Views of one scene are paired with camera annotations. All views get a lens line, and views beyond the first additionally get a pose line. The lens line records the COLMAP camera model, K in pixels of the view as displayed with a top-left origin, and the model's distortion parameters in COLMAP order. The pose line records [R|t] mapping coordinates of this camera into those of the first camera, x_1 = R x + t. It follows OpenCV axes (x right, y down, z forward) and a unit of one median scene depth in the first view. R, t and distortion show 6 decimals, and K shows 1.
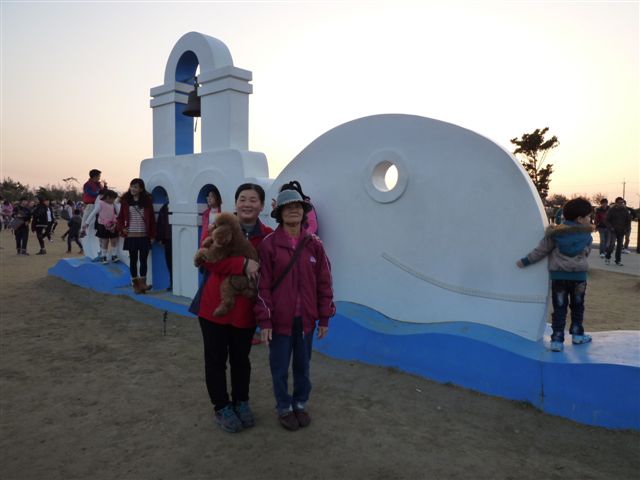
lens RADIAL K [[473.2, 0, 318.7], [0, 473.2, 239.8], [0, 0, 1]] dist [-0.051637, -0.001174]
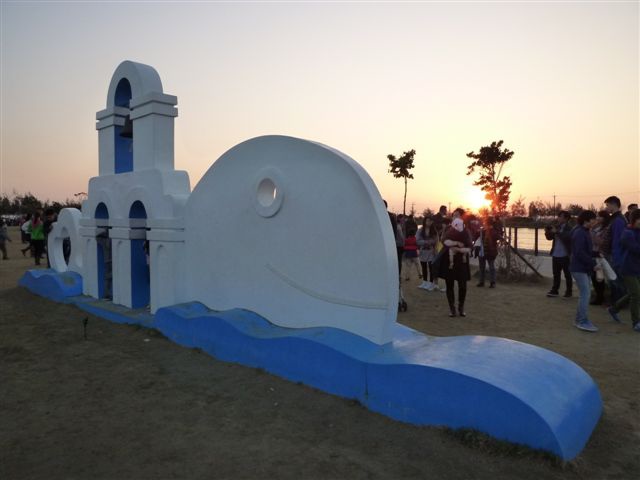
lens RADIAL K [[473.2, 0, 321.4], [0, 473.2, 239.6], [0, 0, 1]] dist [-0.051637, -0.001174]
pose [[0.999449, -0.005341, -0.032763, 0.219594], [0.004491, 0.999653, -0.025969, 0.001301], [0.032890, 0.025807, 0.999126, -0.059128]]
